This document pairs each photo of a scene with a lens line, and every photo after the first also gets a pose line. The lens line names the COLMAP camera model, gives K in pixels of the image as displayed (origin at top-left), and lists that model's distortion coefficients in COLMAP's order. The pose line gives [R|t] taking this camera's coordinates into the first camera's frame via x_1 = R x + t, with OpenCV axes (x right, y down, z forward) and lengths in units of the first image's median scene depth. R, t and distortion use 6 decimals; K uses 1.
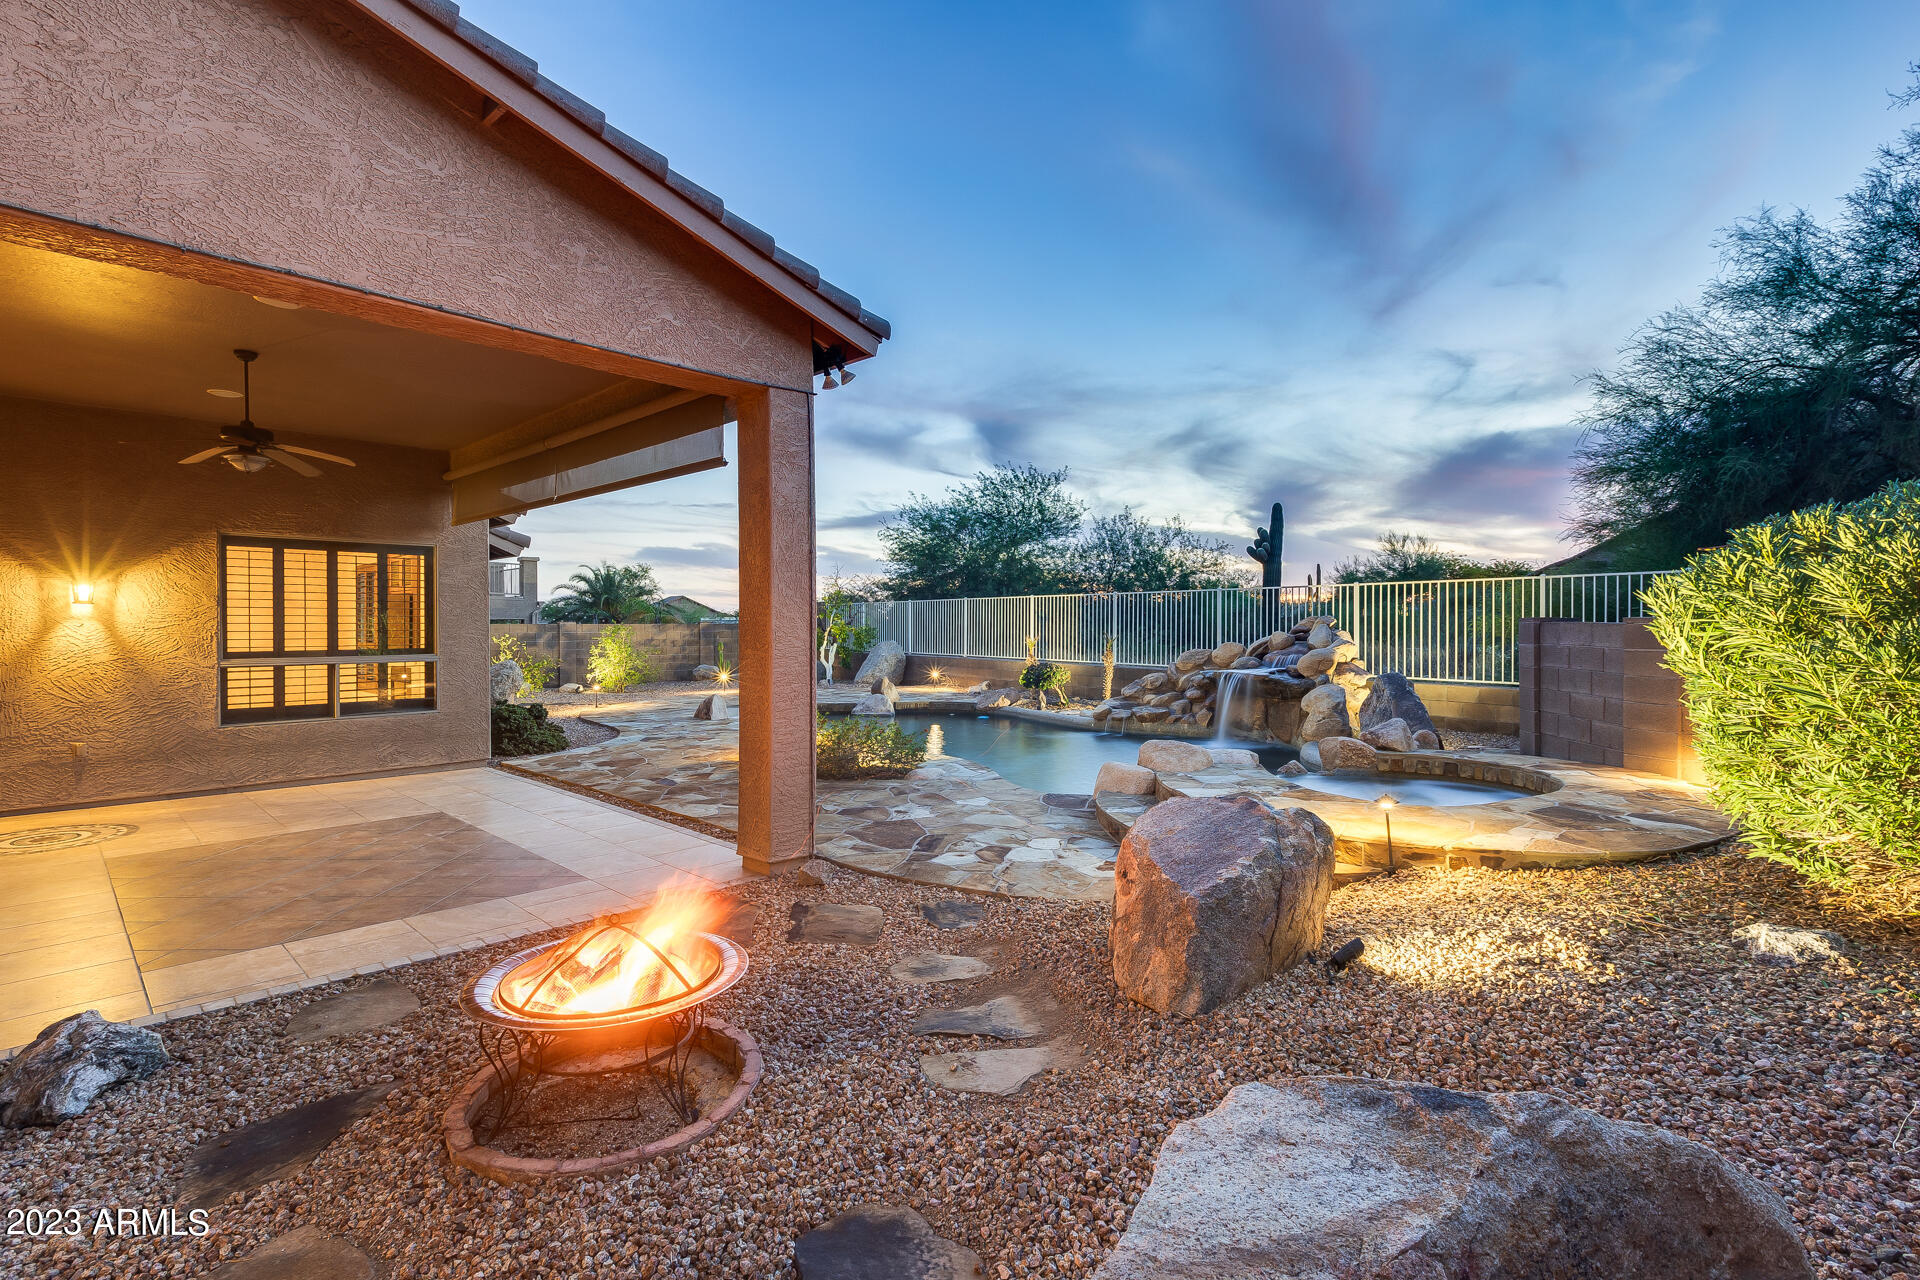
lens RADIAL K [[868.9, 0, 951.9], [0, 868.9, 626.6], [0, 0, 1]] dist [0.003508, -0.002086]
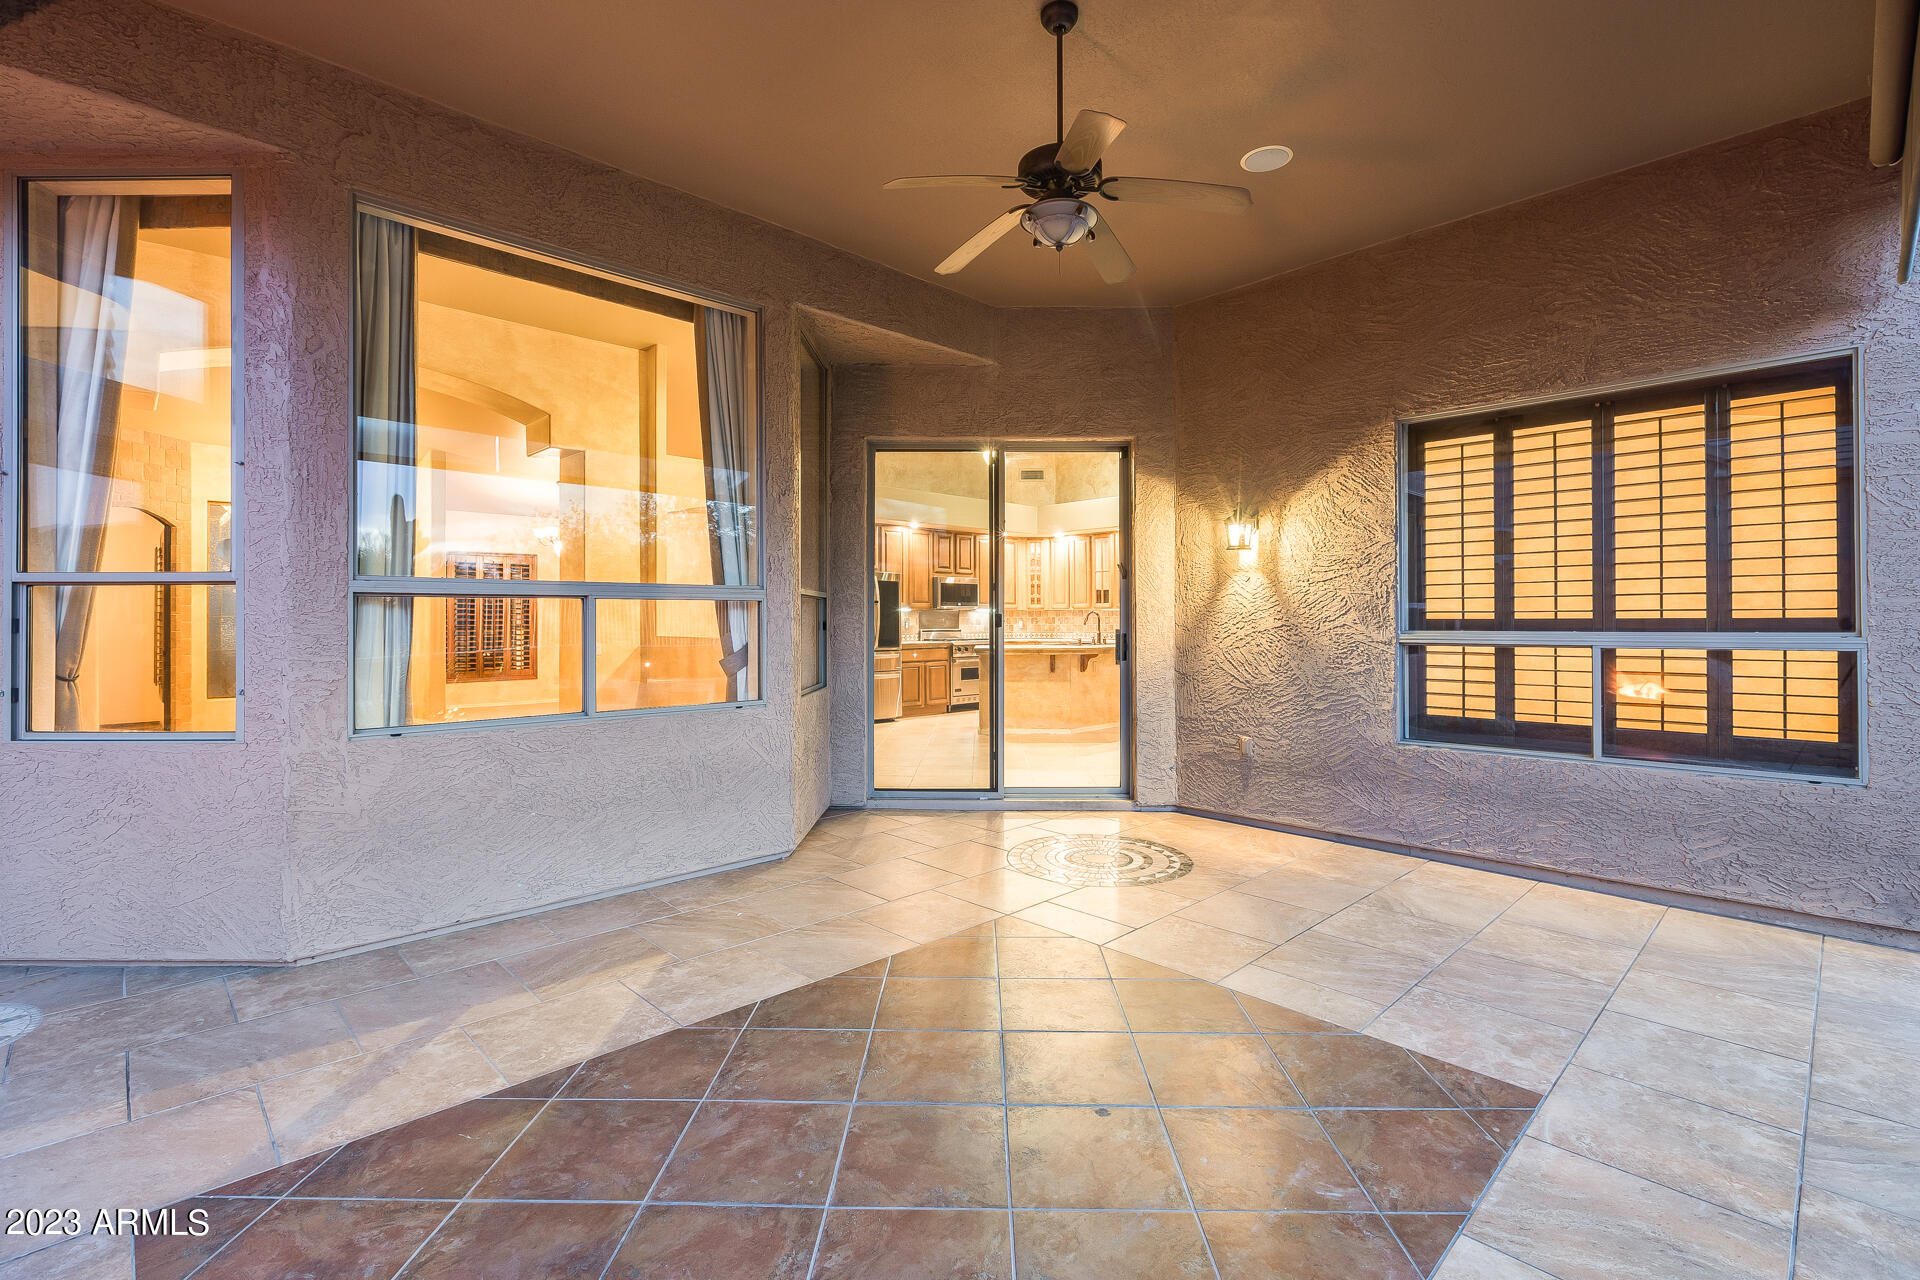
lens RADIAL K [[861.0, 0, 958.0], [0, 861.0, 624.8], [0, 0, 1]] dist [0.001800, -0.000396]
pose [[-0.050442, 0.006206, -0.998708, -0.208163], [-0.000920, 0.999980, 0.006260, 0.027474], [0.998727, 0.001235, -0.050435, 0.656544]]
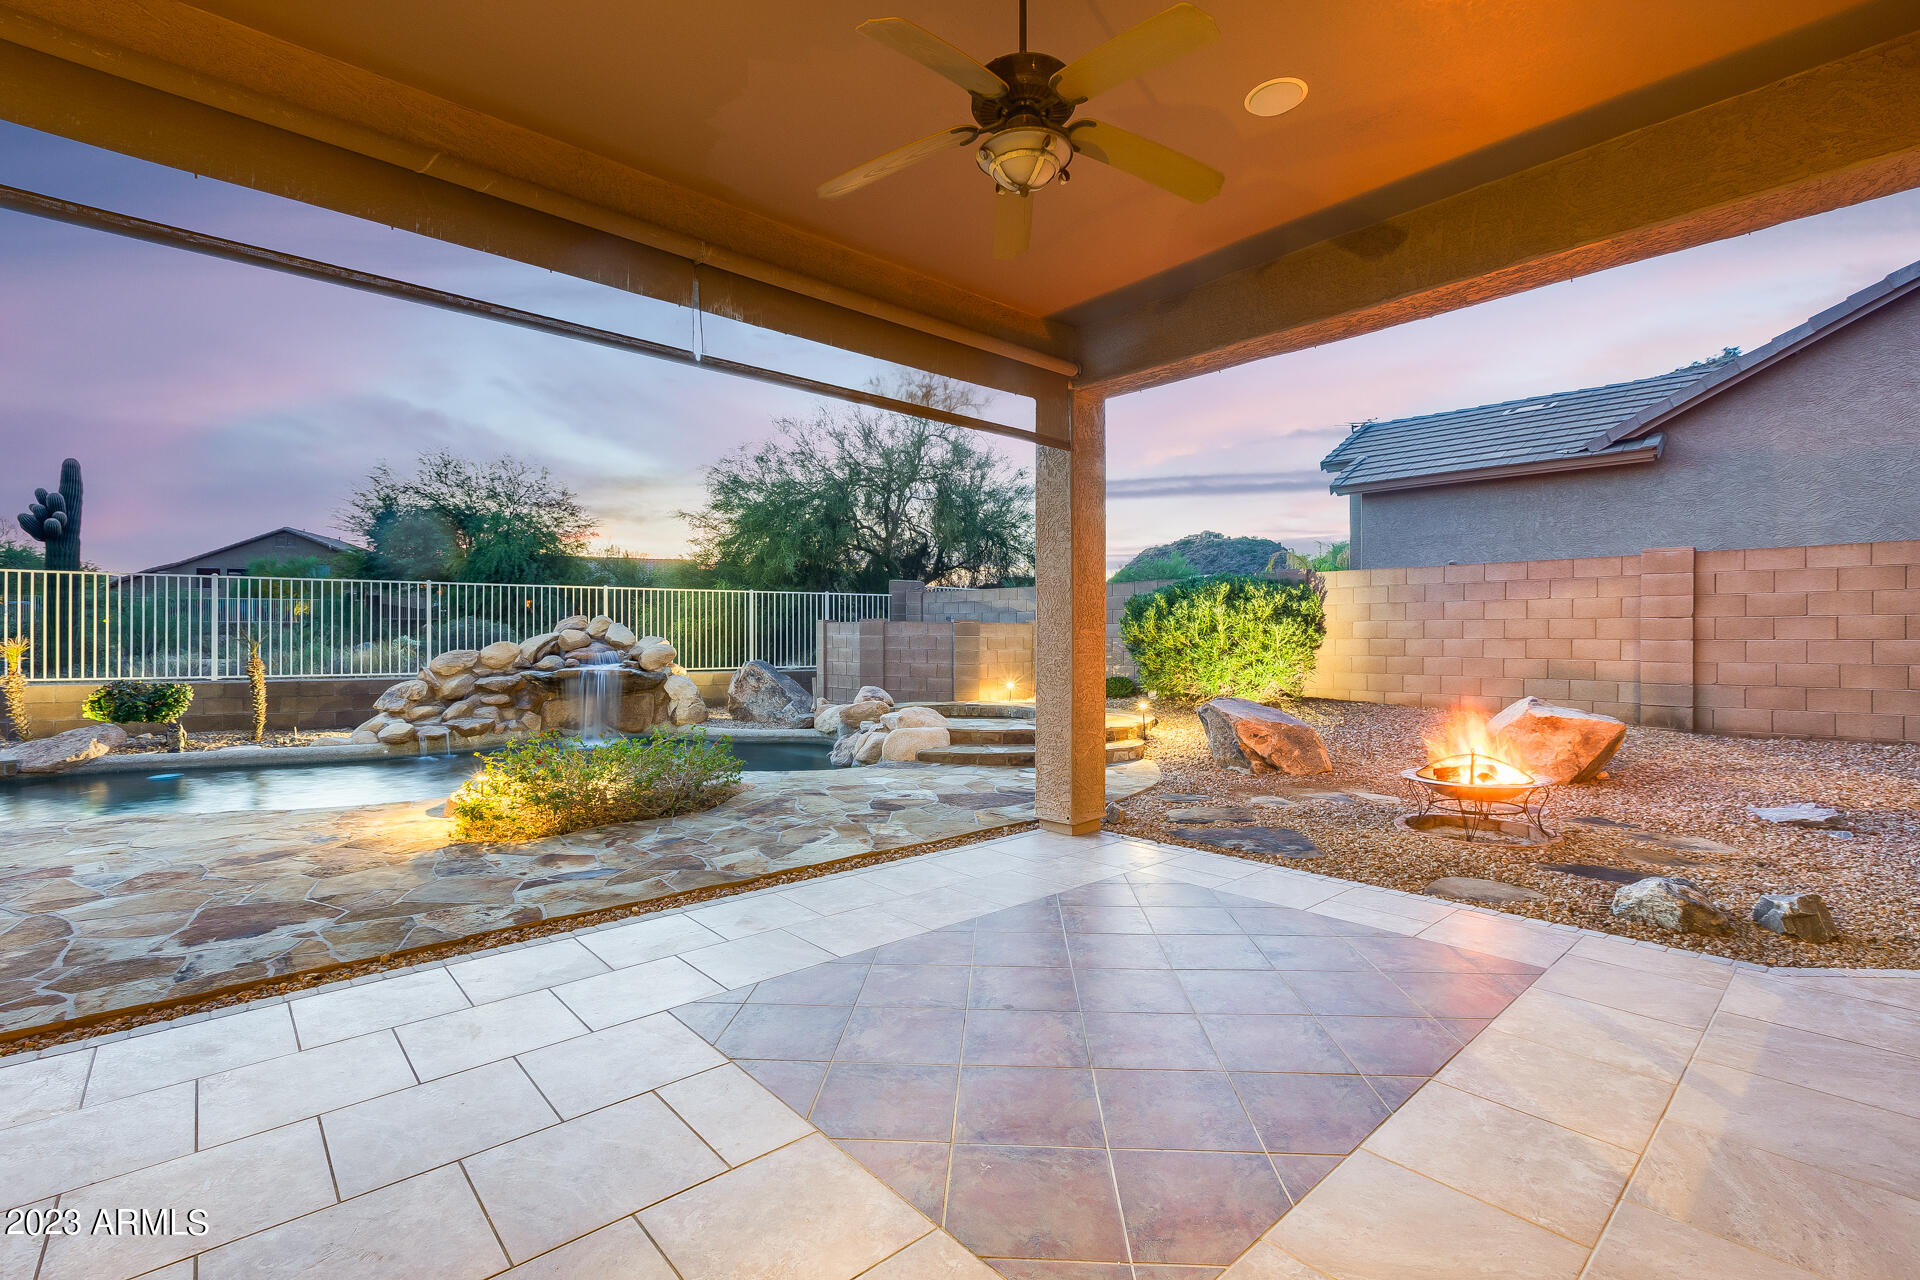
lens RADIAL K [[850.9, 0, 950.9], [0, 850.9, 638.3], [0, 0, 1]] dist [0.000012, -0.000260]
pose [[0.092121, -0.000623, 0.995748, -0.826022], [0.002569, 0.999997, 0.000388, 0.023543], [-0.995744, 0.002522, 0.092123, 0.677922]]
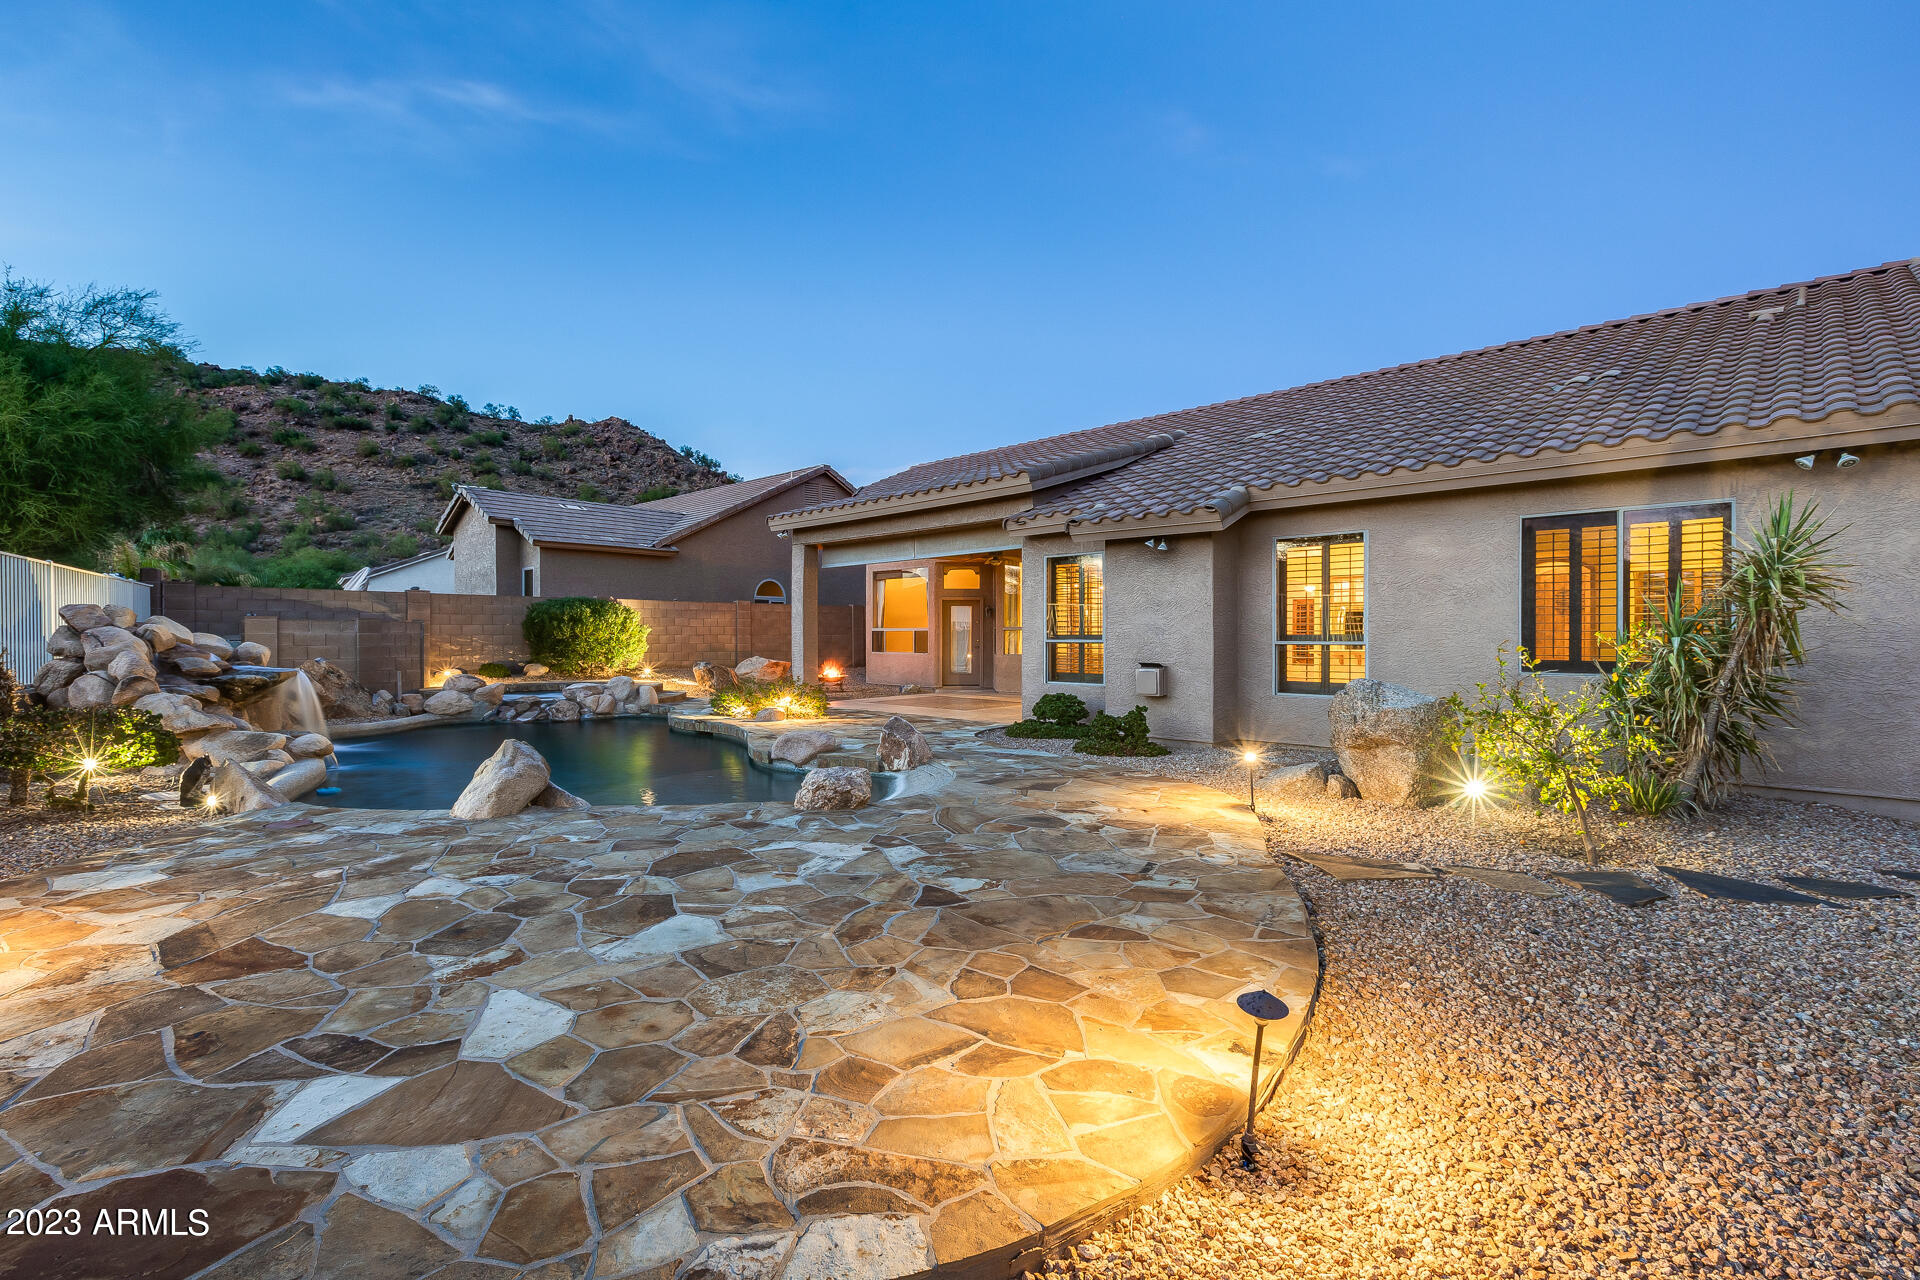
lens RADIAL K [[864.7, 0, 950.5], [0, 864.7, 632.2], [0, 0, 1]] dist [0.001335, -0.000784]
pose [[-0.999387, 0.003251, 0.034851, -0.516621], [0.003247, 0.999995, -0.000160, 0.021165], [-0.034851, -0.000046, -0.999393, 2.537198]]
